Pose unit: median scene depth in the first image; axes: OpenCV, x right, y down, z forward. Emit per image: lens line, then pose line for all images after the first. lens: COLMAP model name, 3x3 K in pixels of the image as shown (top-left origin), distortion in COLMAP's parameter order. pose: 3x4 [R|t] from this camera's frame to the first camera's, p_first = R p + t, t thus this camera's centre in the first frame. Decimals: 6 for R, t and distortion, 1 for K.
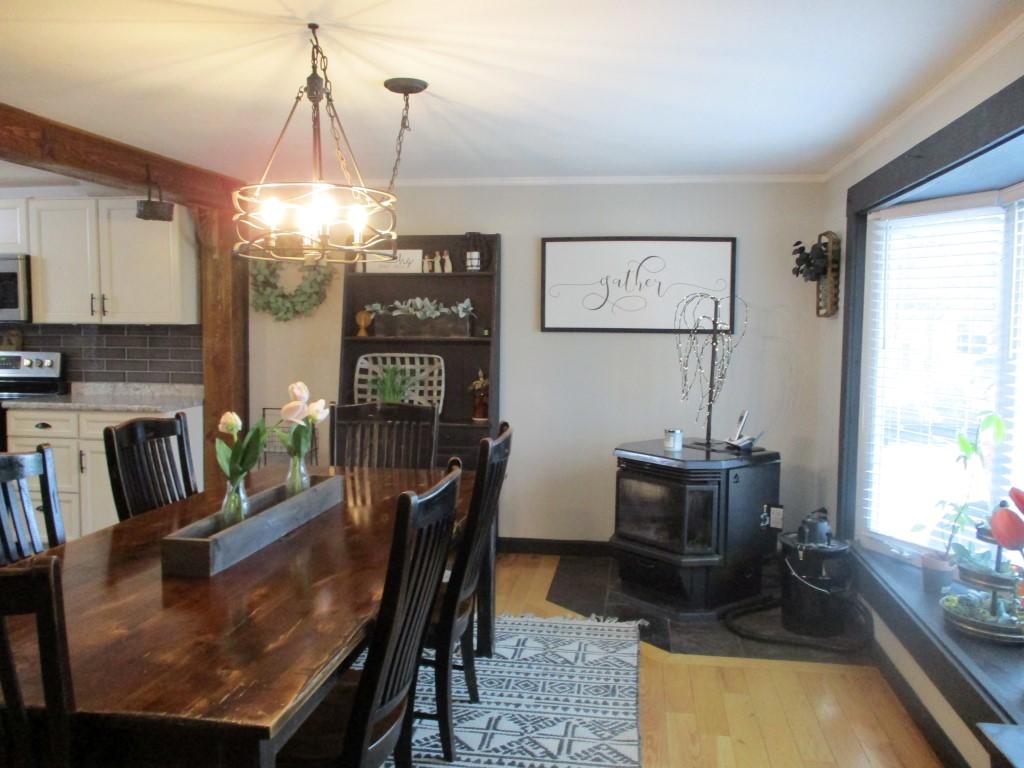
lens RADIAL K [[862.6, 0, 509.9], [0, 862.6, 384.4], [0, 0, 1]] dist [-0.015737, 0.001311]
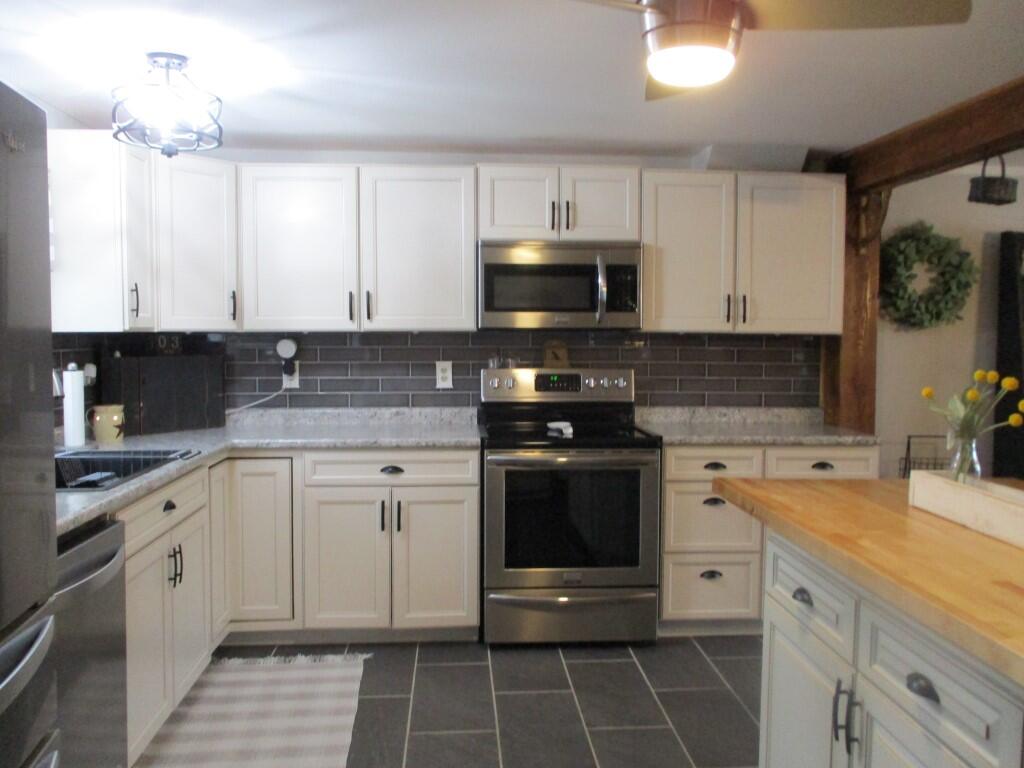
lens RADIAL K [[862.6, 0, 515.6], [0, 862.6, 386.9], [0, 0, 1]] dist [-0.015737, 0.001311]
pose [[0.972319, -0.008308, 0.233511, -1.020778], [0.009987, 0.999932, -0.006006, -0.022267], [-0.233445, 0.008172, 0.972336, 0.337608]]
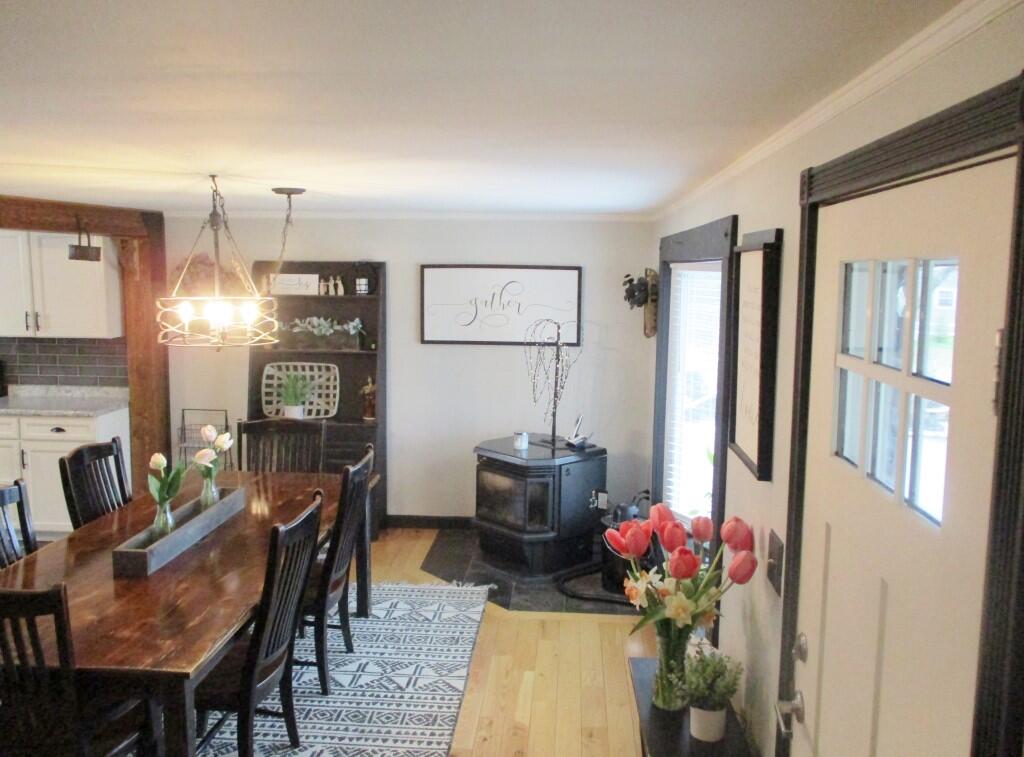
lens RADIAL K [[883.7, 0, 517.2], [0, 883.7, 376.3], [0, 0, 1]] dist [-0.019675, 0.019876]
pose [[0.996520, -0.006104, 0.083132, 0.079028], [0.001412, 0.998408, 0.056382, -0.100395], [-0.083344, -0.056068, 0.994942, -0.266248]]
